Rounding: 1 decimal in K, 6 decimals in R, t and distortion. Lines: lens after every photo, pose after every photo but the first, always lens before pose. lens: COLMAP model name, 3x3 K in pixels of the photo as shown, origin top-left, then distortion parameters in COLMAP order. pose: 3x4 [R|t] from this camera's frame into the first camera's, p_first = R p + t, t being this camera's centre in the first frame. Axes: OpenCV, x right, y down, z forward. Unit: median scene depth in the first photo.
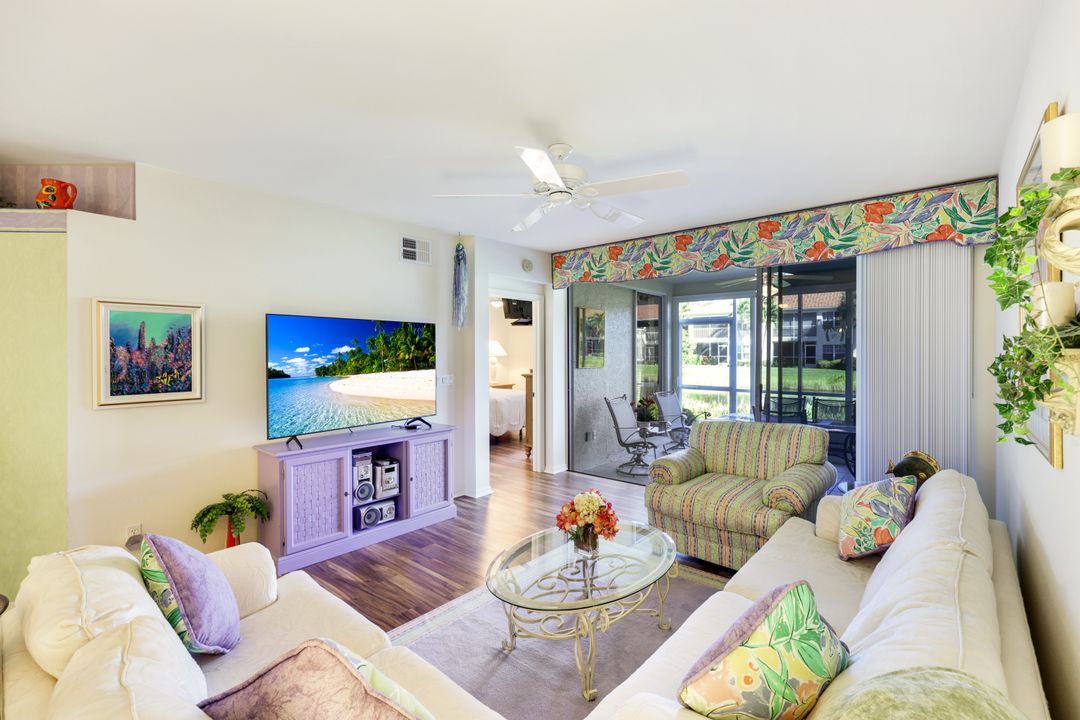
lens RADIAL K [[475.5, 0, 534.5], [0, 475.5, 362.1], [0, 0, 1]] dist [-0.007574, 0.000667]
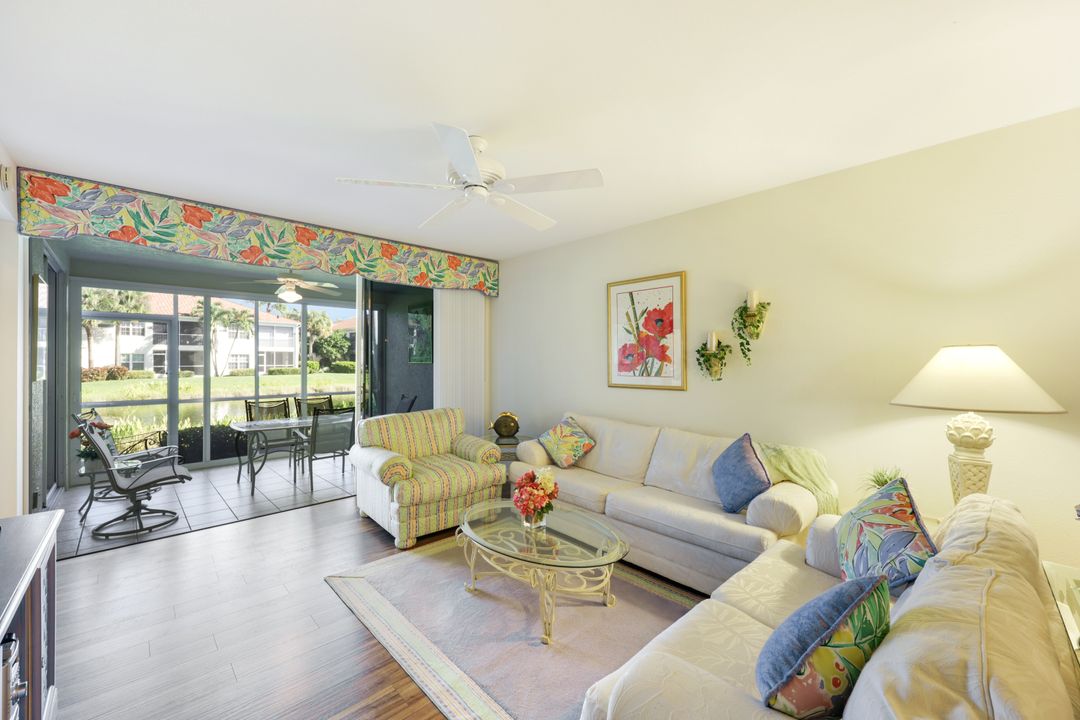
lens RADIAL K [[441.6, 0, 536.0], [0, 441.6, 360.5], [0, 0, 1]] dist [0.007226, -0.000251]
pose [[0.106676, 0.004327, 0.994284, -0.524210], [0.020389, 0.999771, -0.006539, 0.007122], [-0.994085, 0.020970, 0.106564, 0.483906]]
